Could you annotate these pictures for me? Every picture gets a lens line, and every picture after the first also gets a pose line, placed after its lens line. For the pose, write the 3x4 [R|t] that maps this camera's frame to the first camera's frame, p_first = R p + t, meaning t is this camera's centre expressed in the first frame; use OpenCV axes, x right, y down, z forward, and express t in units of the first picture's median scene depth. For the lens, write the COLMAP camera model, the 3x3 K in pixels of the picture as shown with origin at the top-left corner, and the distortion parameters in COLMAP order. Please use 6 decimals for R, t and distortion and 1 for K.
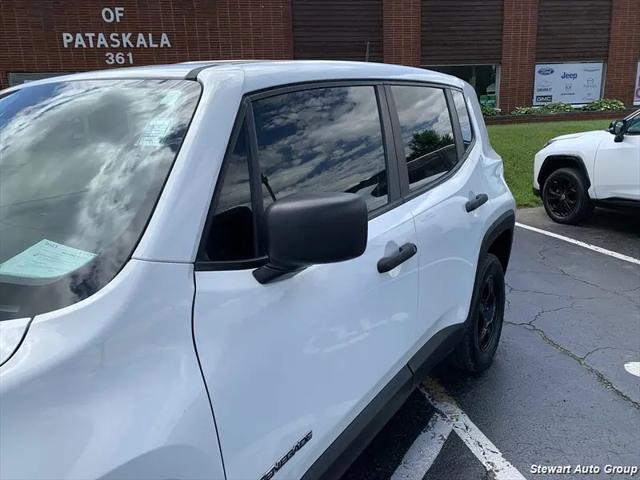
lens RADIAL K [[497.8, 0, 320.8], [0, 497.8, 231.0], [0, 0, 1]] dist [0.013522, -0.003665]
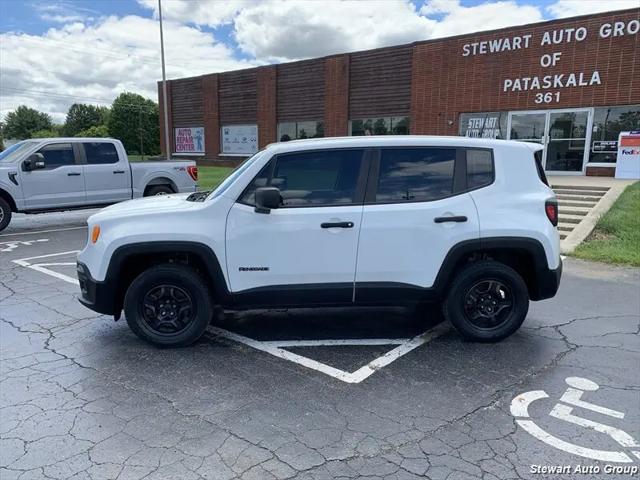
lens RADIAL K [[494.5, 0, 315.3], [0, 494.5, 237.0], [0, 0, 1]] dist [0.023406, -0.004717]
pose [[0.589960, 0.179529, -0.787221, 0.229784], [-0.210603, 0.975433, 0.064622, -0.002111], [0.779483, 0.127667, 0.613276, -0.055292]]
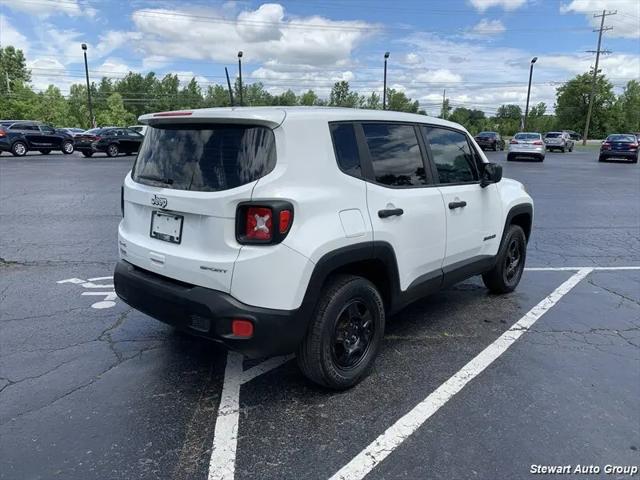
lens RADIAL K [[494.5, 0, 315.3], [0, 494.5, 237.0], [0, 0, 1]] dist [0.023406, -0.004717]
pose [[-0.990131, 0.003360, 0.140105, -0.046445], [0.061296, 0.909405, 0.411371, -0.104707], [-0.126030, 0.415899, -0.900636, 0.447852]]
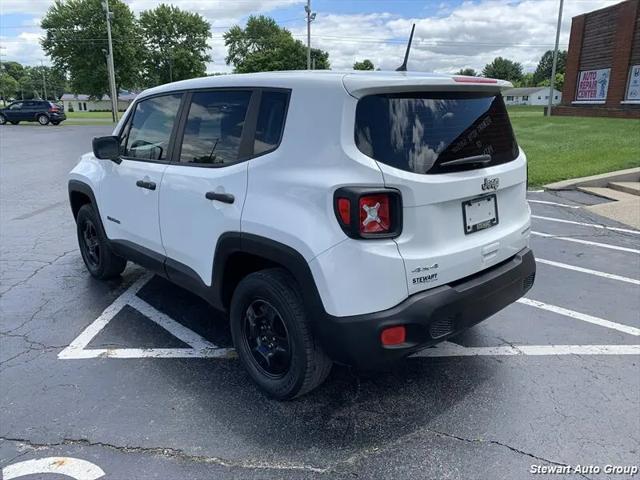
lens RADIAL K [[494.5, 0, 315.3], [0, 494.5, 237.0], [0, 0, 1]] dist [0.023406, -0.004717]
pose [[-0.235318, 0.297043, -0.925414, 0.224724], [-0.206548, 0.915118, 0.346260, -0.068922], [0.949717, 0.272624, -0.153990, 0.241095]]
